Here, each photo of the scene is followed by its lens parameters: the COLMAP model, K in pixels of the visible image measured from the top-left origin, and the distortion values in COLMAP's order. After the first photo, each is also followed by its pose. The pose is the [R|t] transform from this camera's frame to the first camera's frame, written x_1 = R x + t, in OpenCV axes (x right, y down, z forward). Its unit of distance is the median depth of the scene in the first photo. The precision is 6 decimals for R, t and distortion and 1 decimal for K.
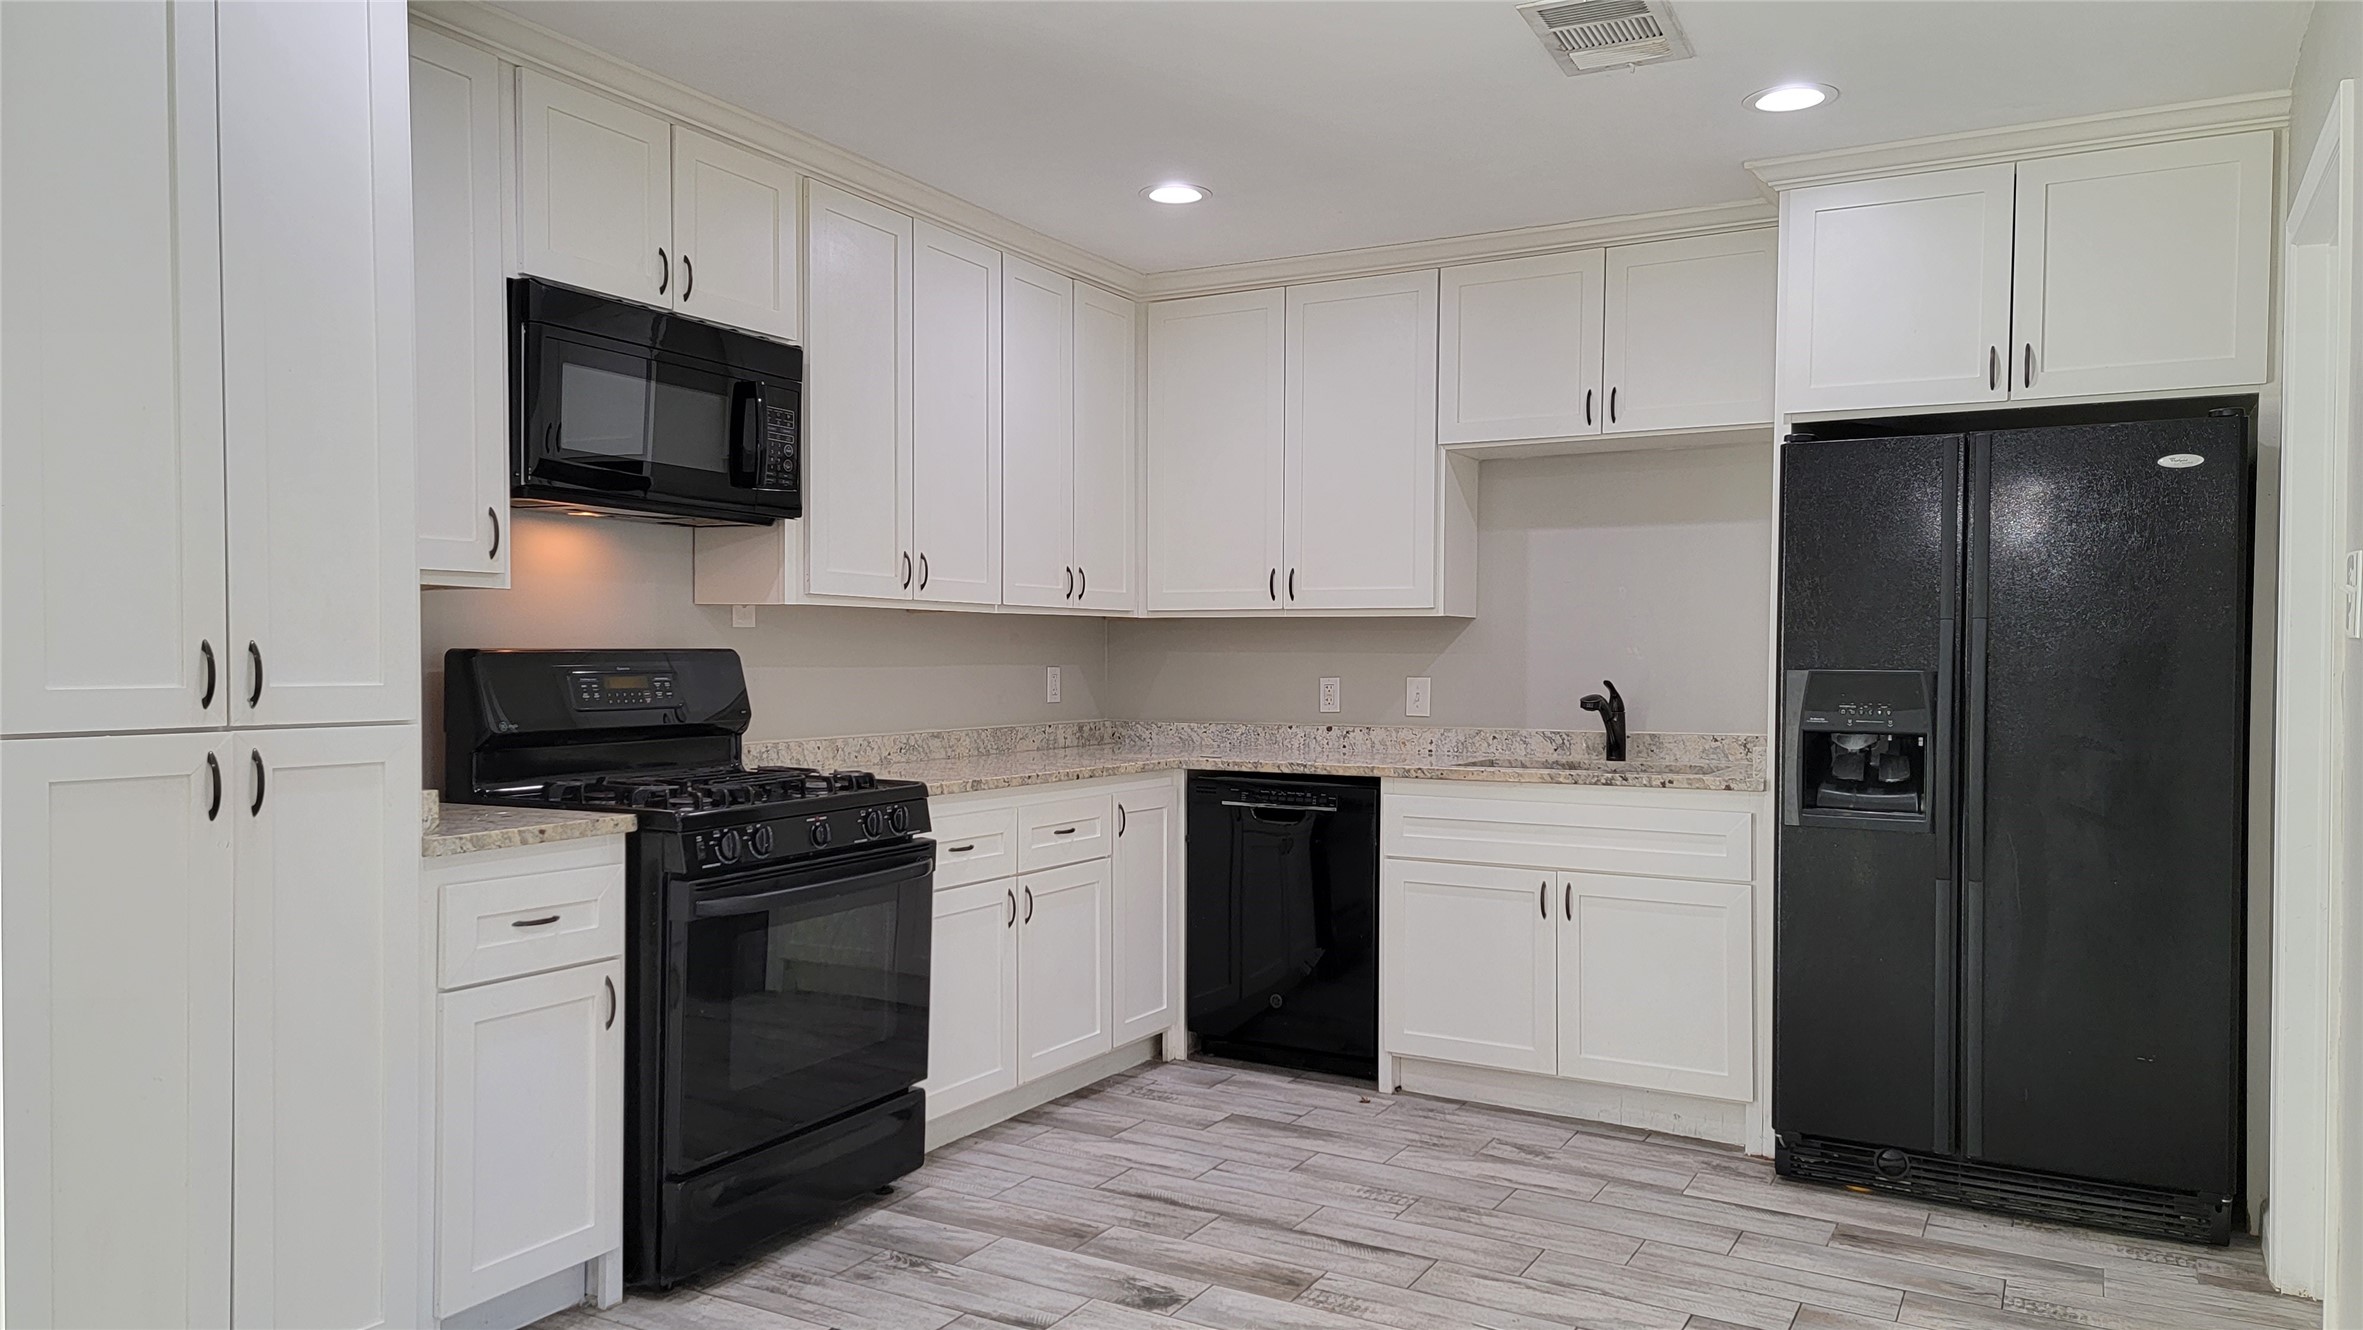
lens RADIAL K [[1619.4, 0, 1182.7], [0, 1619.4, 680.9], [0, 0, 1]] dist [0.057137, -0.006665]
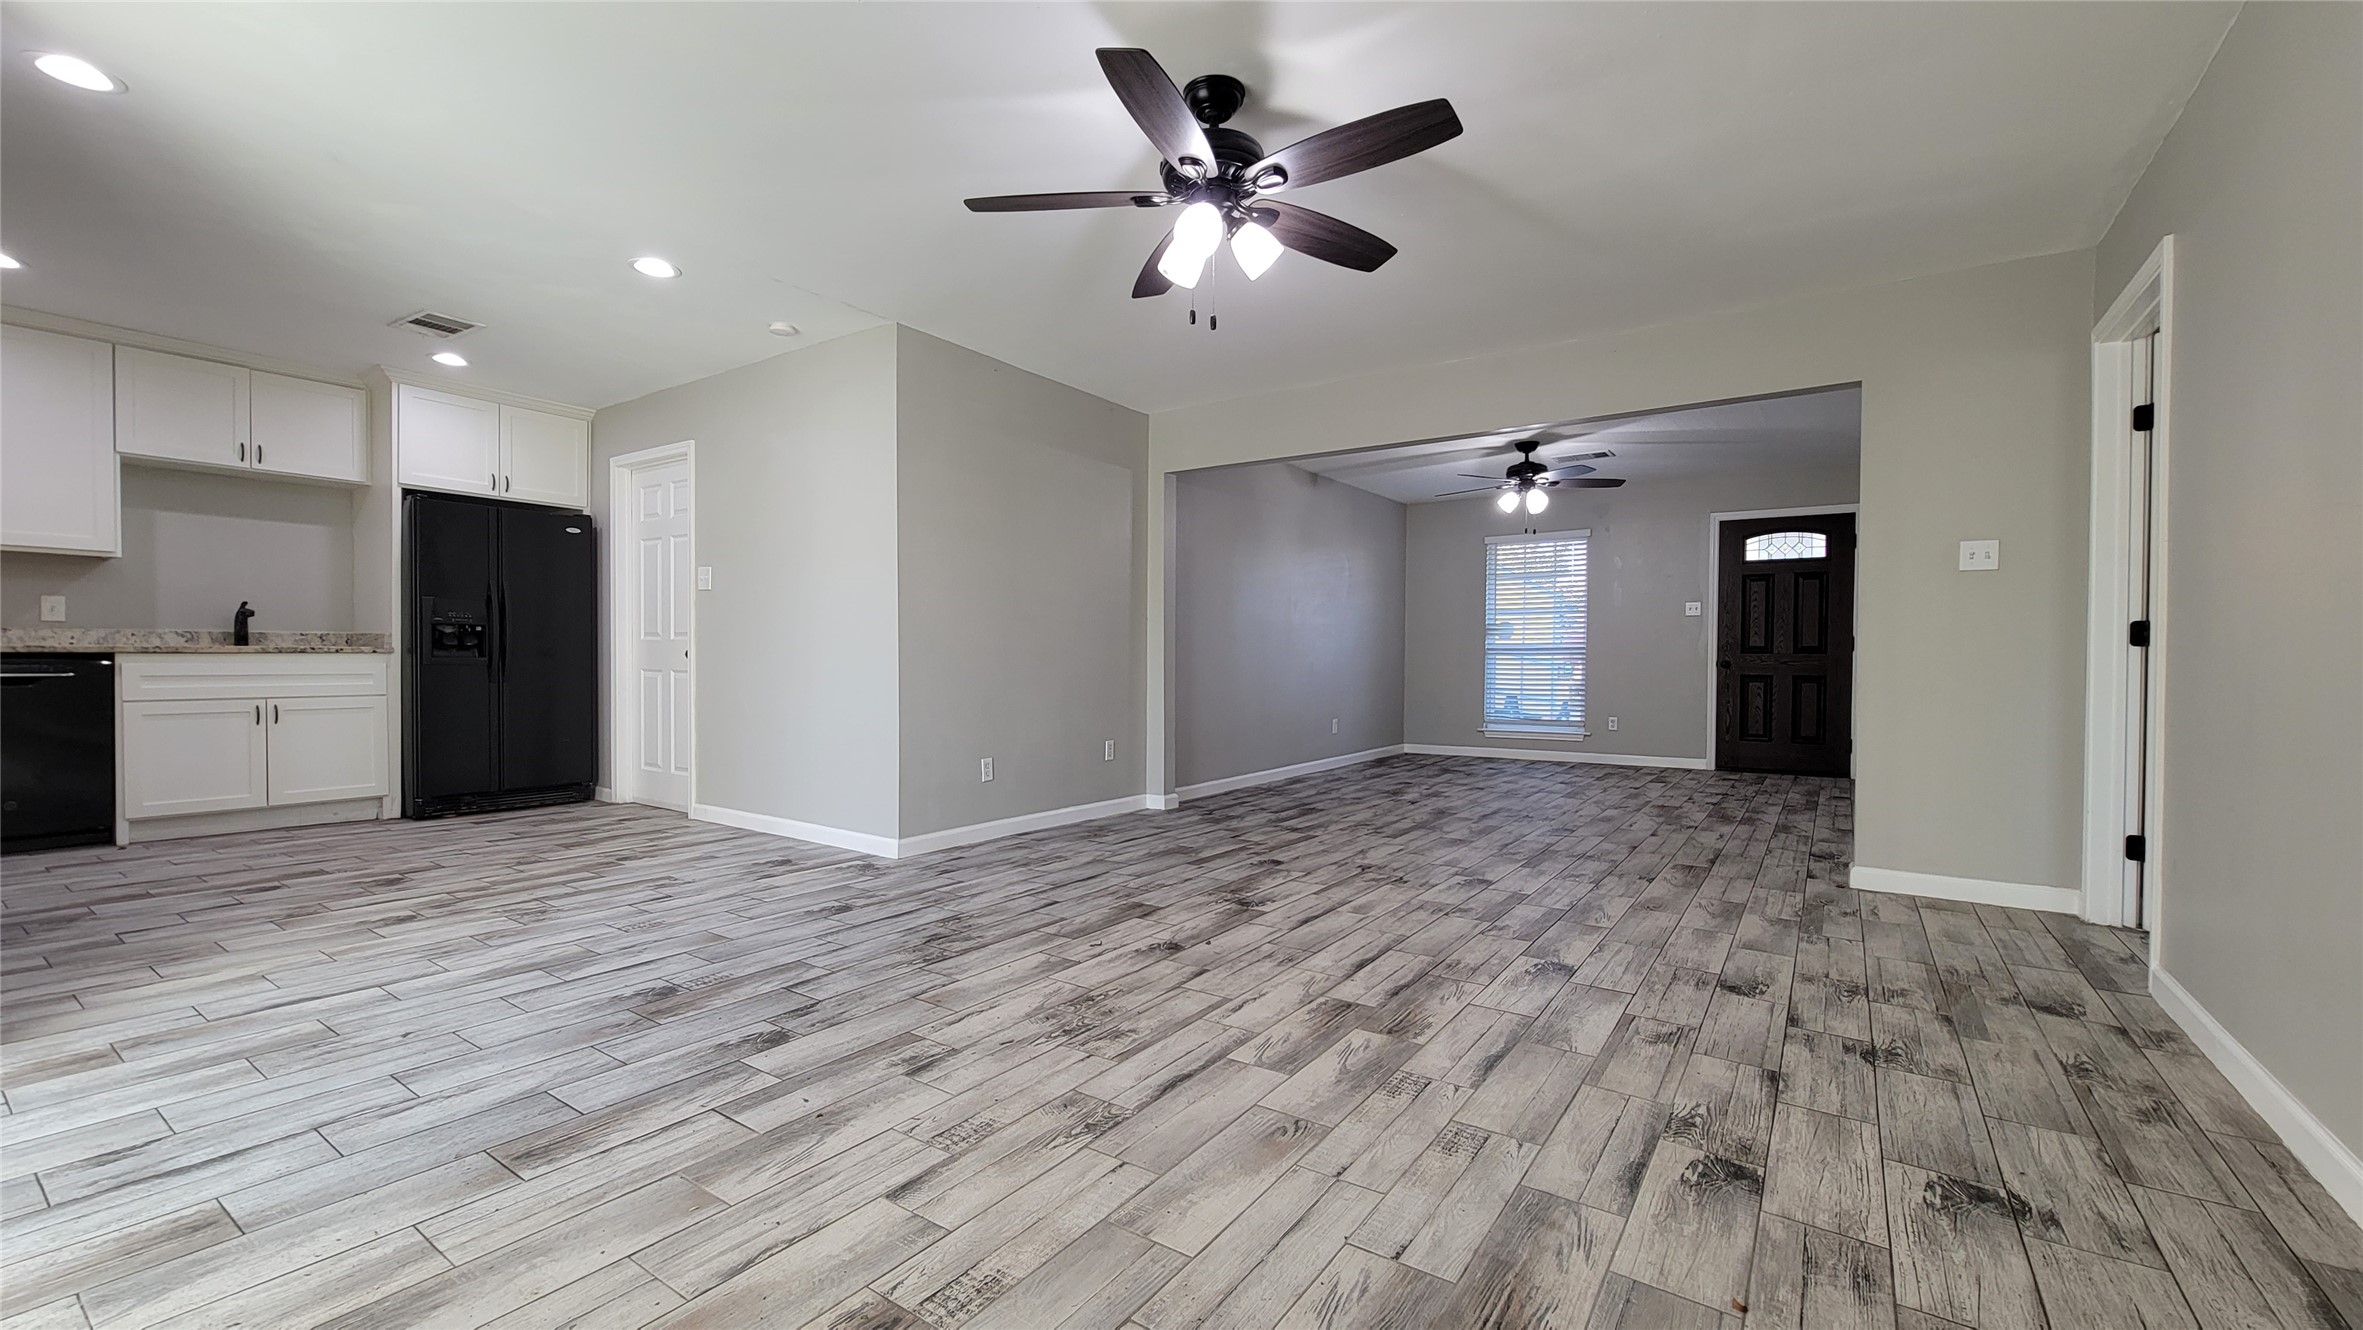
lens RADIAL K [[956.9, 0, 1174.0], [0, 956.9, 671.9], [0, 0, 1]] dist [-0.000300, -0.000283]
pose [[0.092554, -0.018929, 0.995528, -0.876936], [0.006073, 0.999811, 0.018446, 0.080257], [-0.995689, 0.004339, 0.092651, -0.177478]]
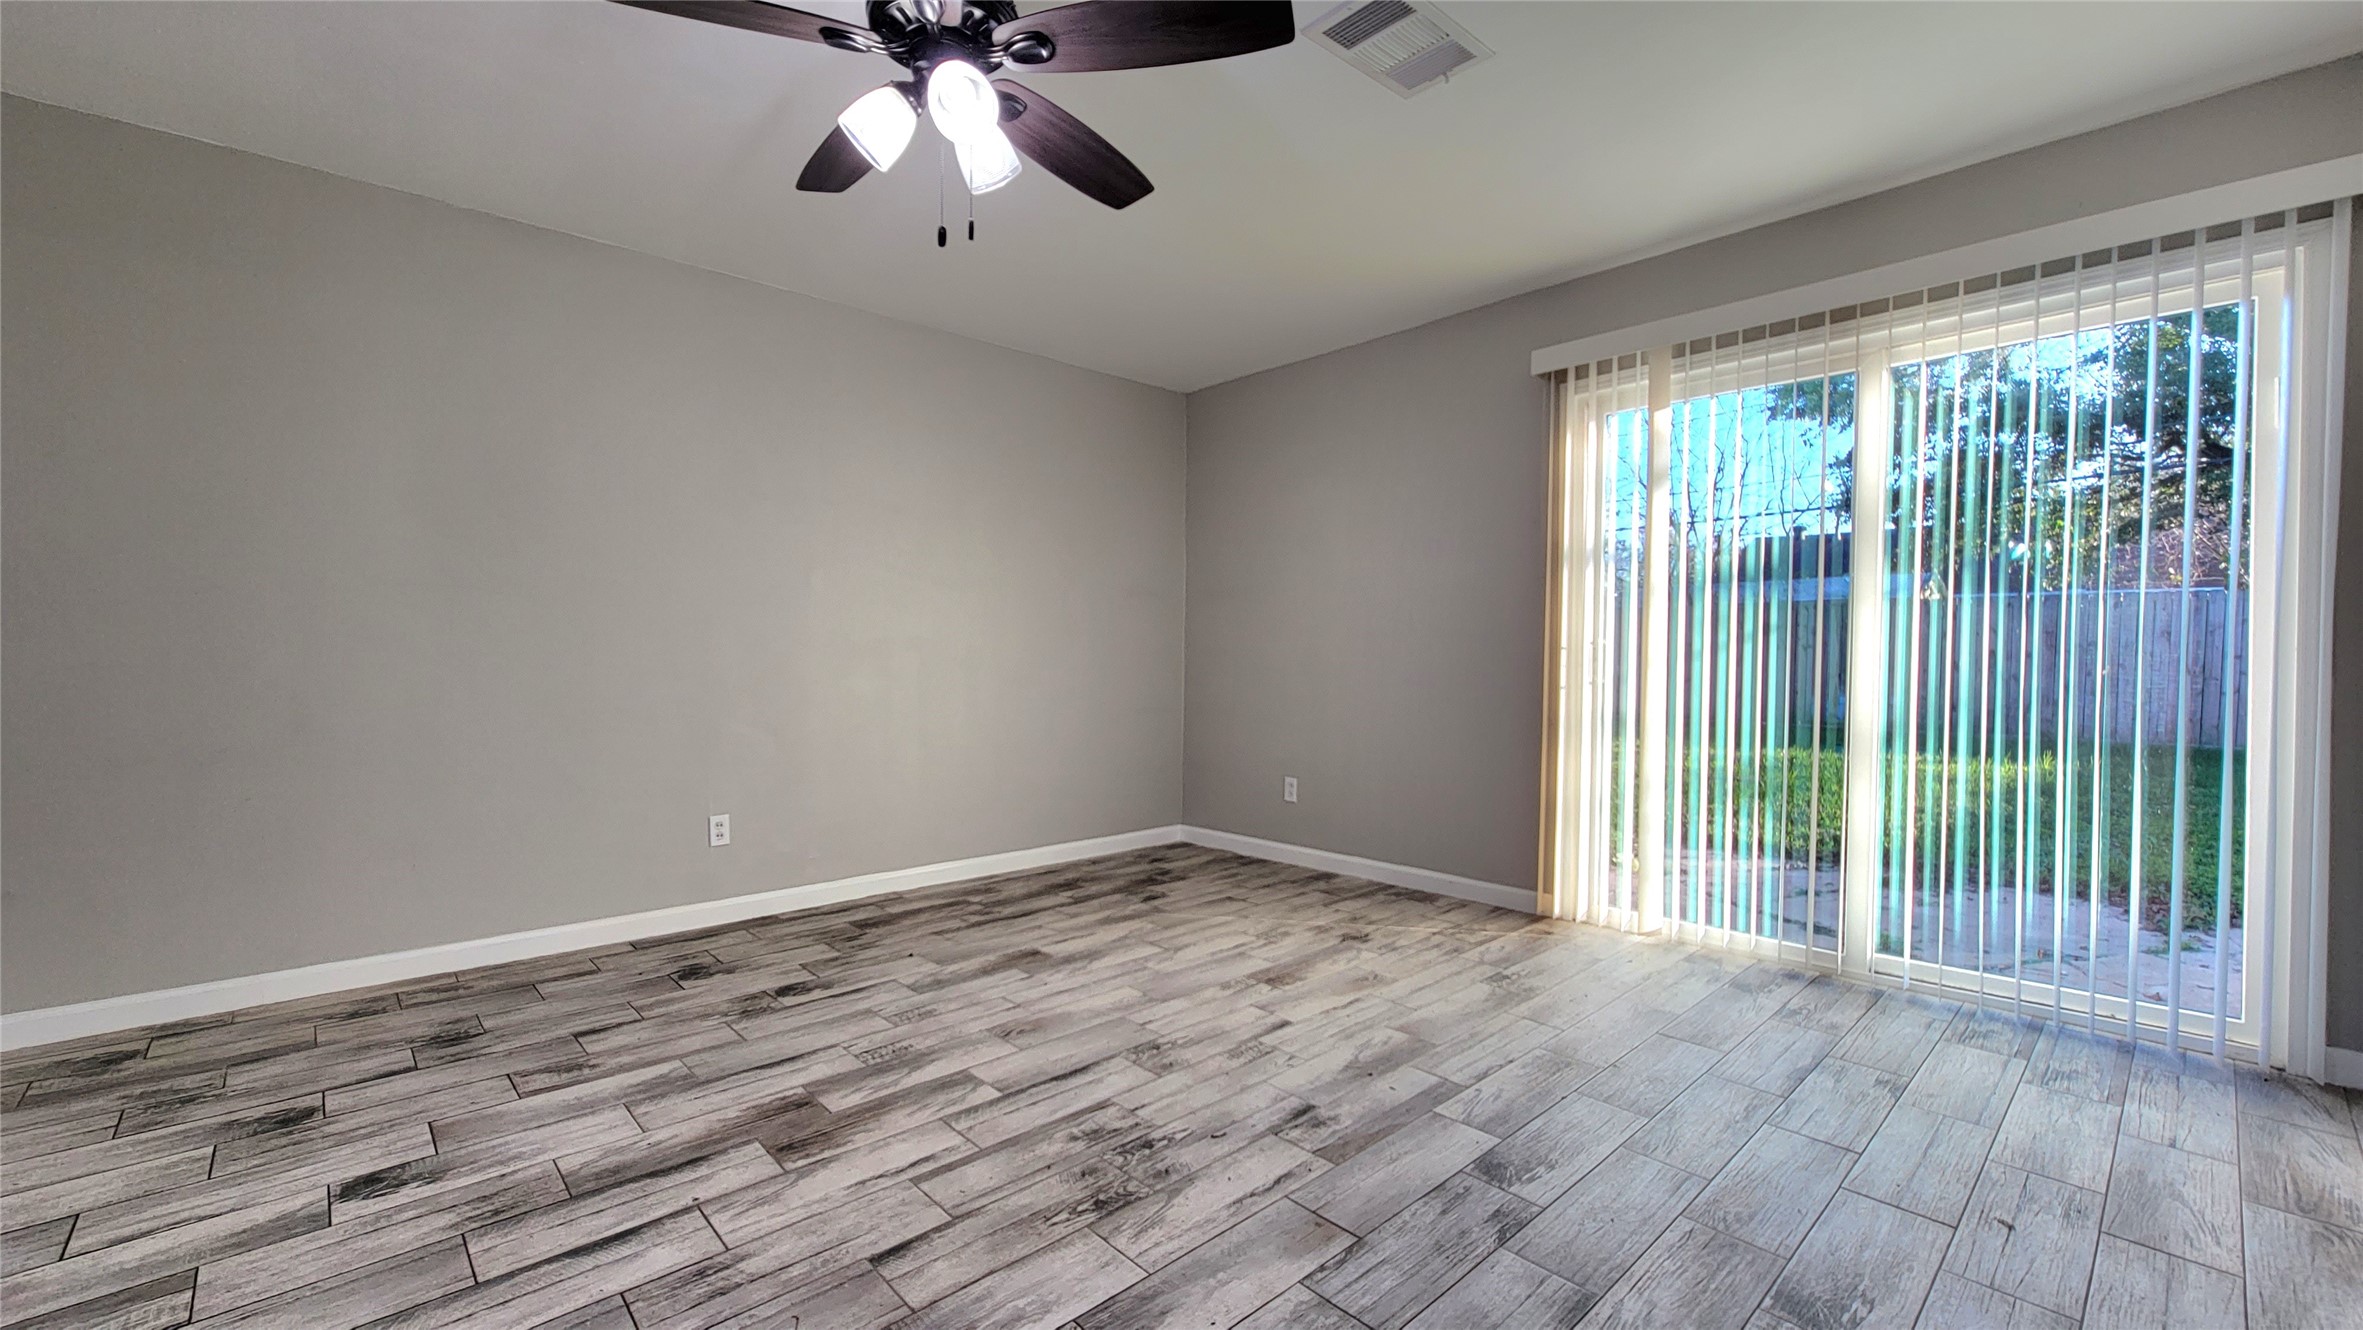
lens RADIAL K [[956.9, 0, 1179.6], [0, 956.9, 662.5], [0, 0, 1]] dist [-0.000300, -0.000283]
pose [[-0.301525, 0.006819, -0.953434, 0.226130], [-0.019273, 0.999727, 0.013246, 0.052362], [0.953263, 0.022370, -0.301311, 0.119401]]
